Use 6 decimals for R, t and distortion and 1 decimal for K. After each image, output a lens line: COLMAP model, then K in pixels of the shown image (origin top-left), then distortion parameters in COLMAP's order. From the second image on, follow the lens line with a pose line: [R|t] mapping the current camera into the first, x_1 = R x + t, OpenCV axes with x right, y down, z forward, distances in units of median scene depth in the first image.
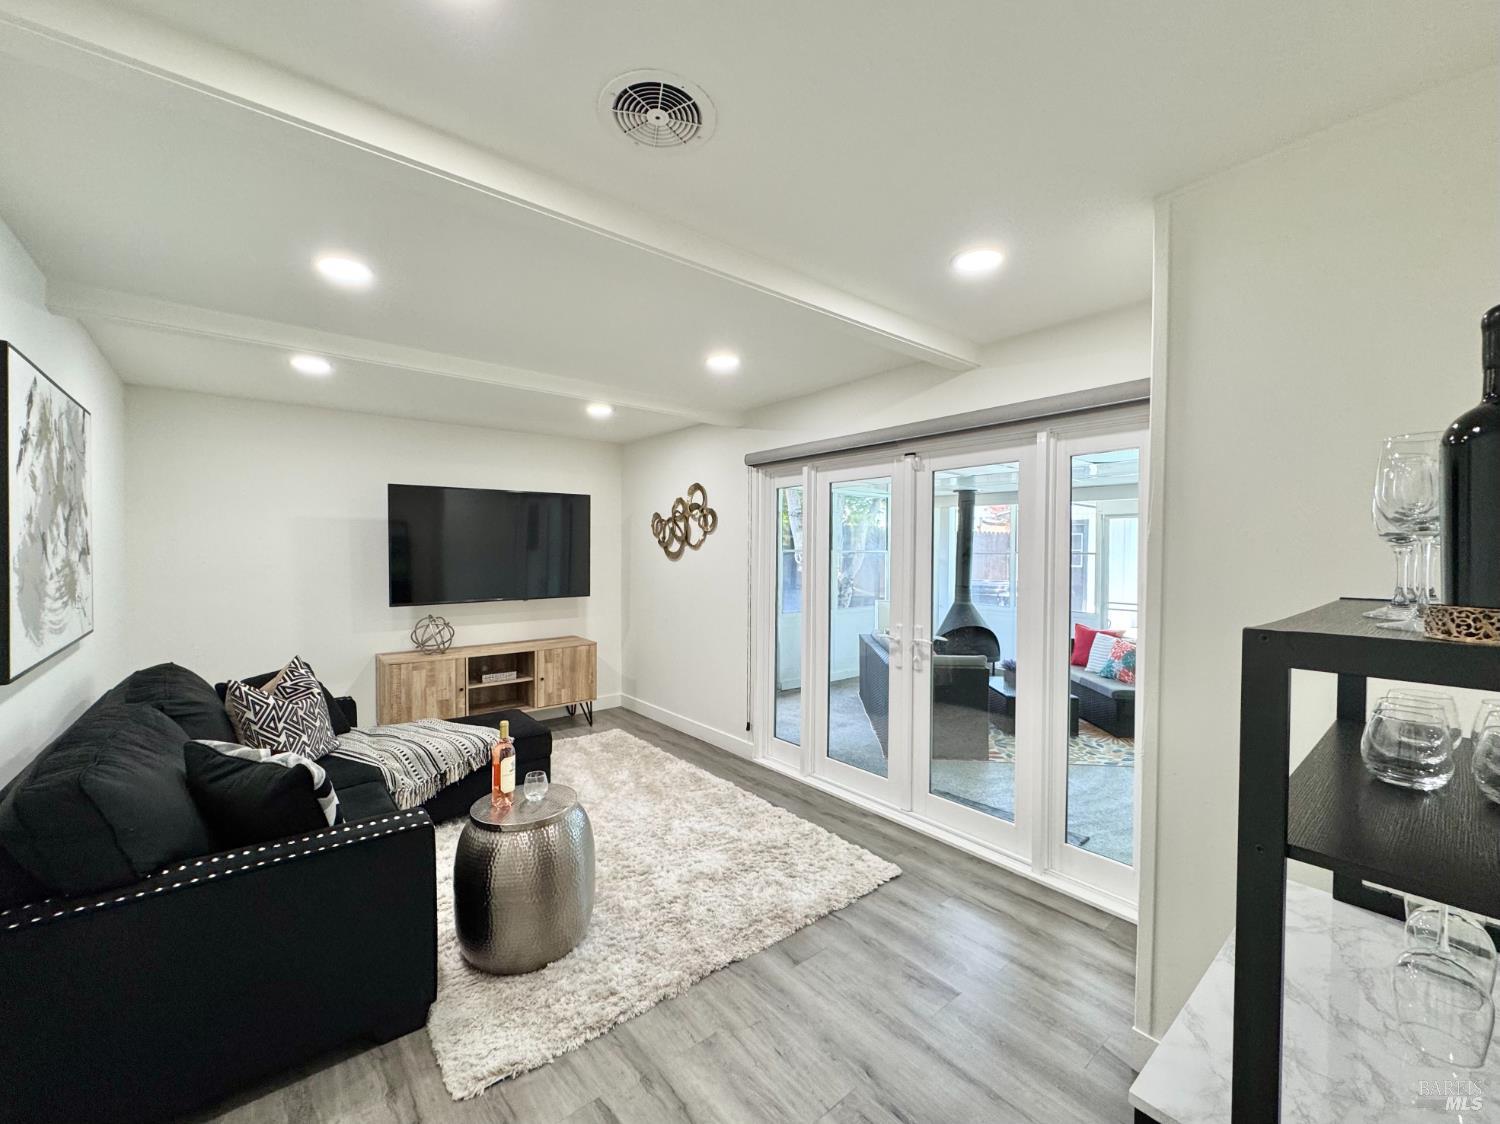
lens RADIAL K [[602.8, 0, 731.2], [0, 602.8, 573.4], [0, 0, 1]] dist [-0.003061, 0.000827]
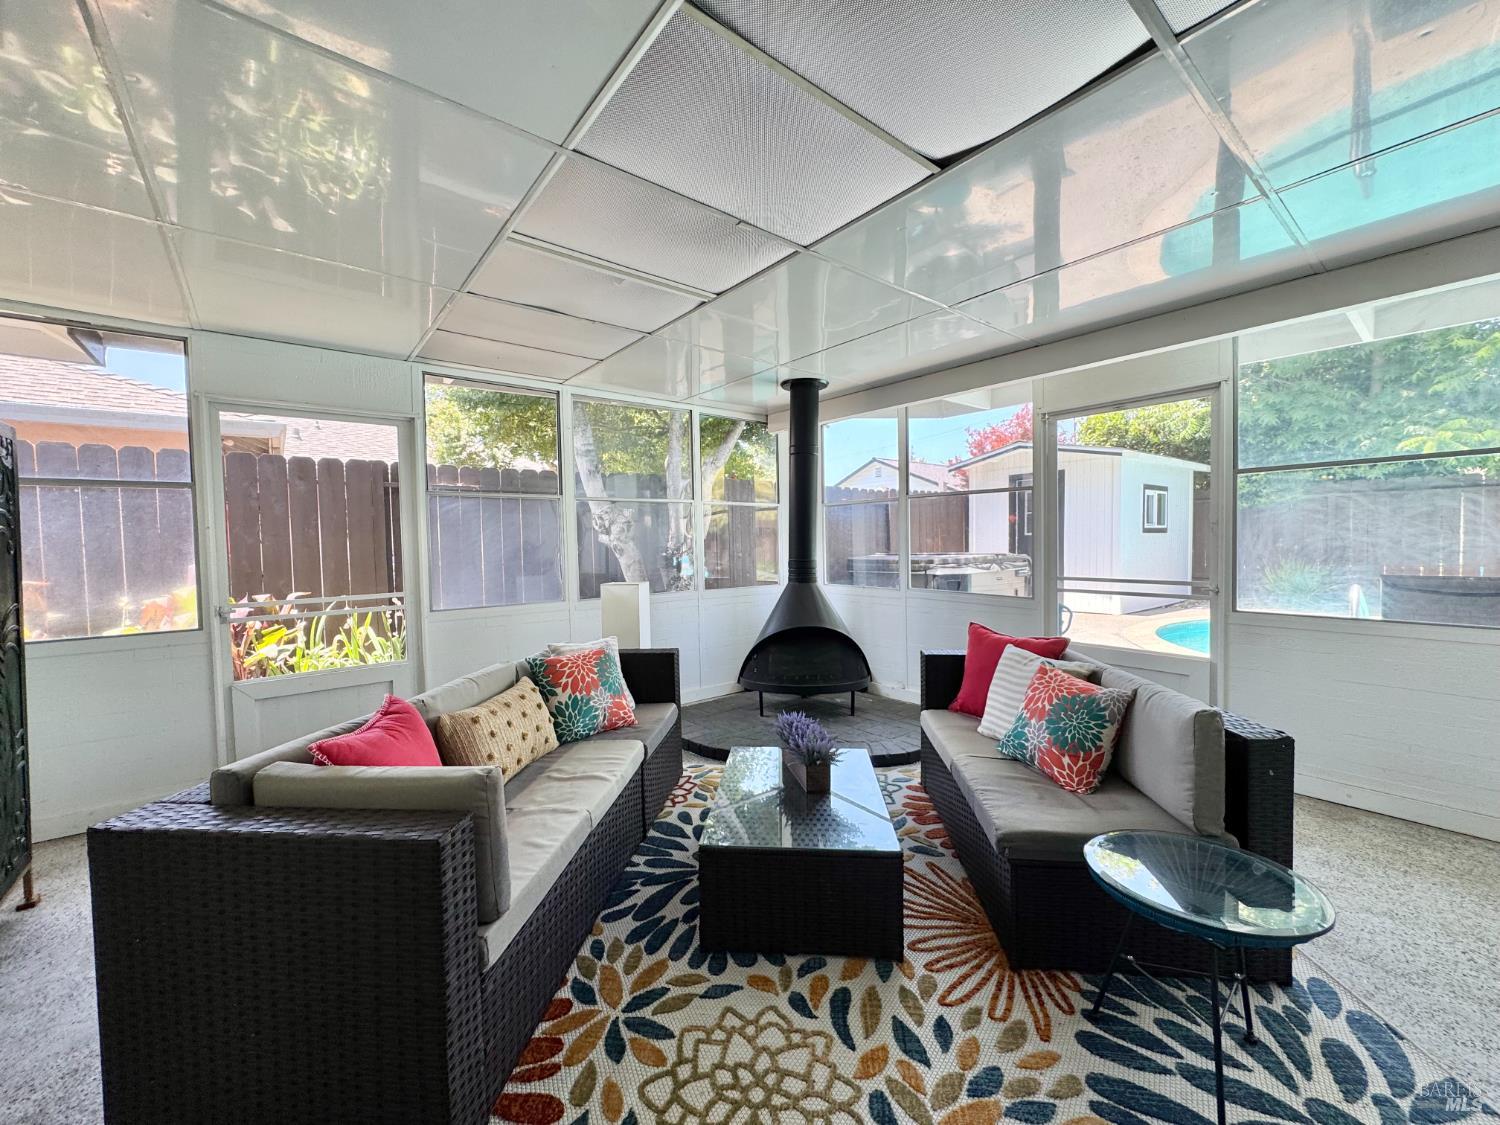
lens RADIAL K [[602.8, 0, 750.6], [0, 602.8, 560.4], [0, 0, 1]] dist [-0.003061, 0.000827]
pose [[0.999810, -0.017430, 0.008754, 0.454722], [0.017503, 0.999812, -0.008312, 0.041259], [-0.008608, 0.008463, 0.999927, 0.611219]]
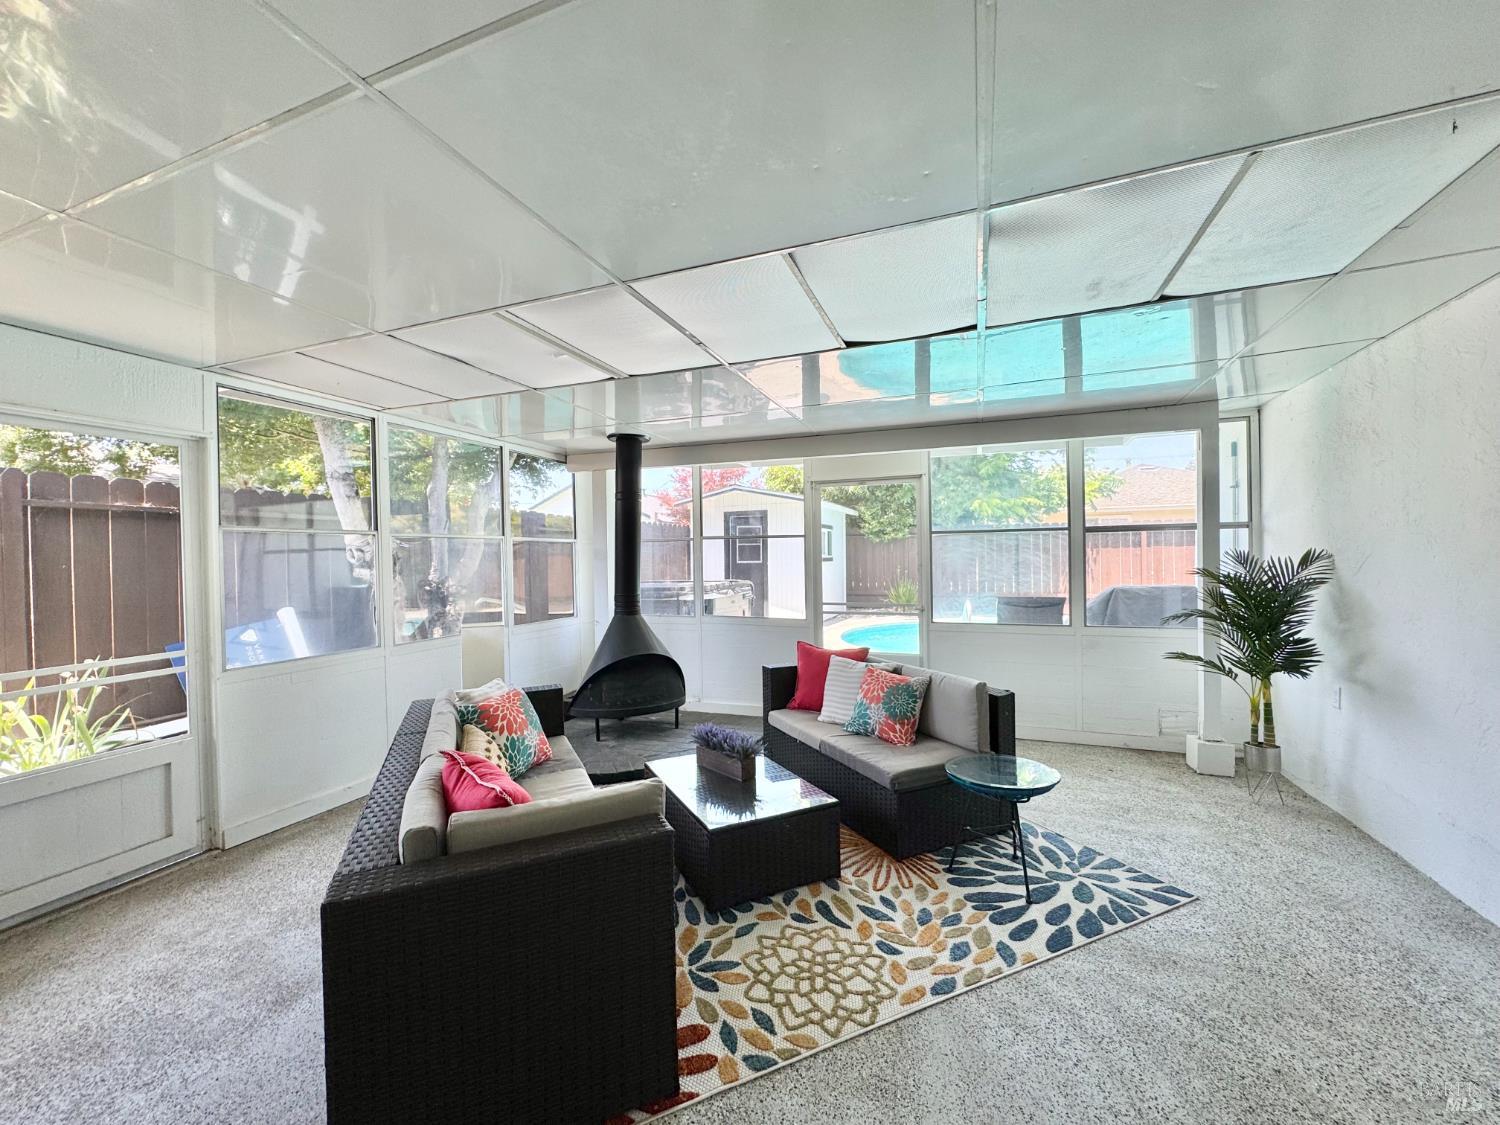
lens RADIAL K [[602.8, 0, 755.5], [0, 602.8, 559.4], [0, 0, 1]] dist [-0.003061, 0.000827]
pose [[0.853231, -0.014785, 0.521324, 0.240865], [0.035275, 0.998945, -0.029403, 0.017812], [-0.520339, 0.043477, 0.852852, 0.556048]]
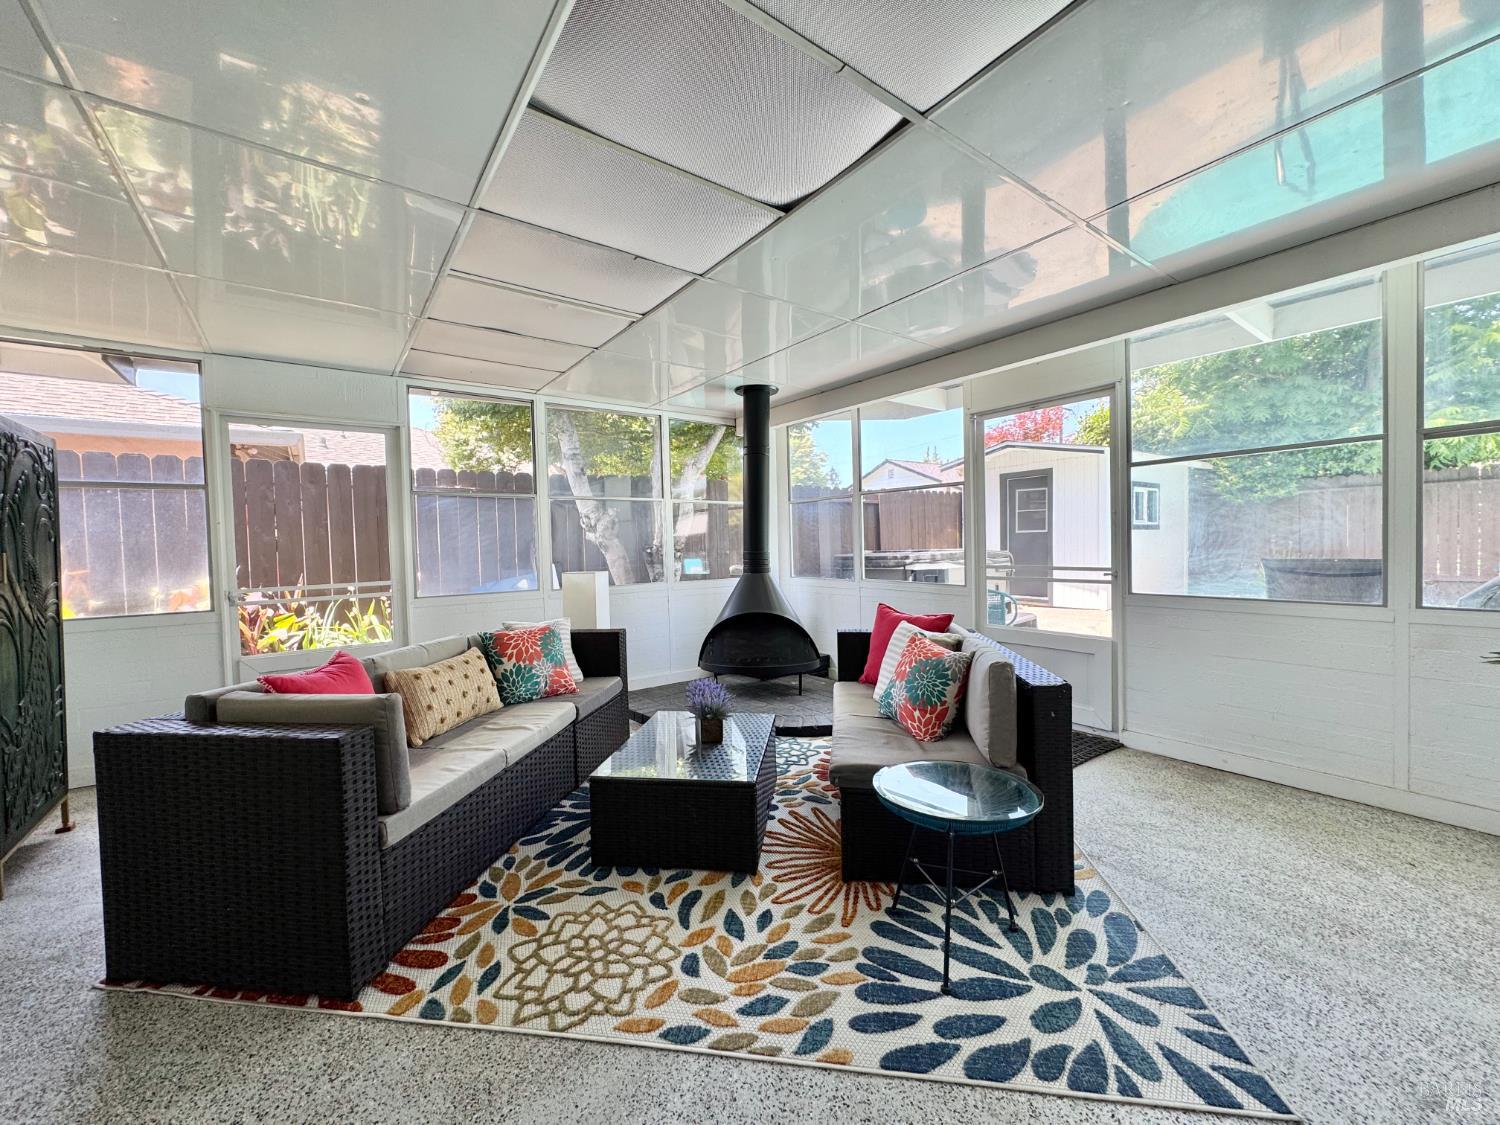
lens RADIAL K [[602.8, 0, 752.2], [0, 602.8, 560.7], [0, 0, 1]] dist [-0.003061, 0.000827]
pose [[0.999210, -0.022219, -0.032942, 0.548010], [0.021756, 0.999660, -0.014346, 0.058900], [0.033249, 0.013618, 0.999354, 0.547584]]
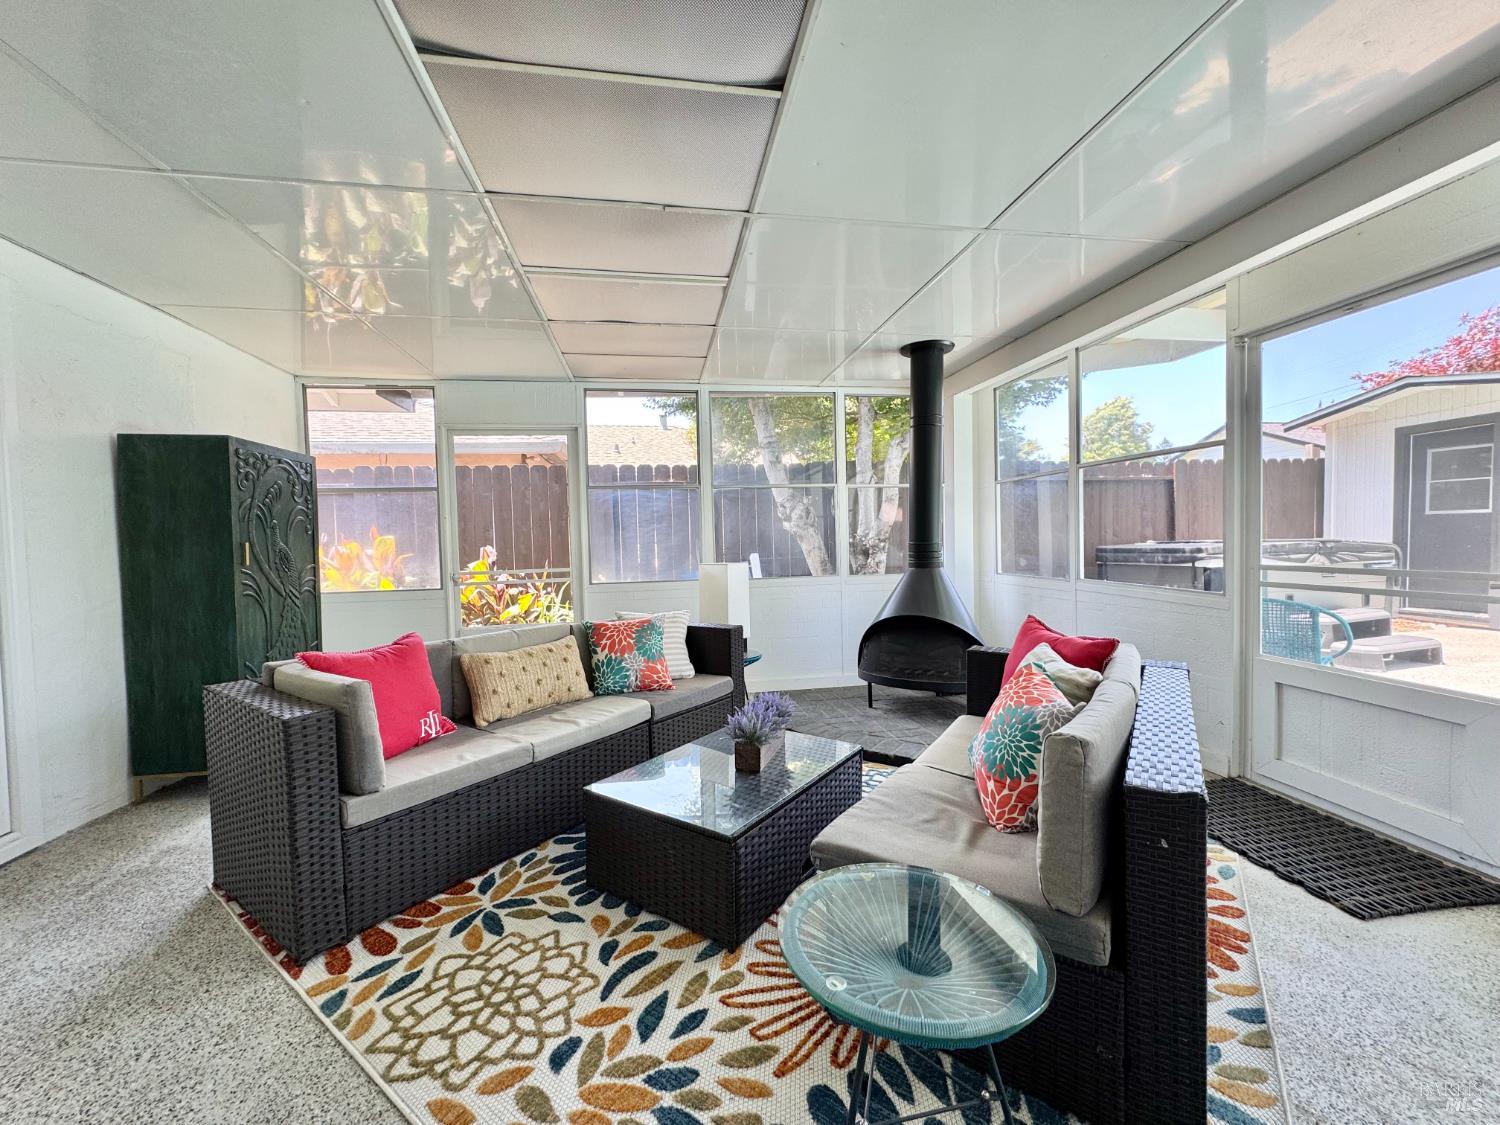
lens RADIAL K [[602.8, 0, 748.3], [0, 602.8, 560.6], [0, 0, 1]] dist [-0.003061, 0.000827]
pose [[0.872944, -0.004259, -0.487801, 0.686442], [0.003726, 0.999991, -0.002065, 0.056327], [0.487806, -0.000015, 0.872952, 0.670491]]
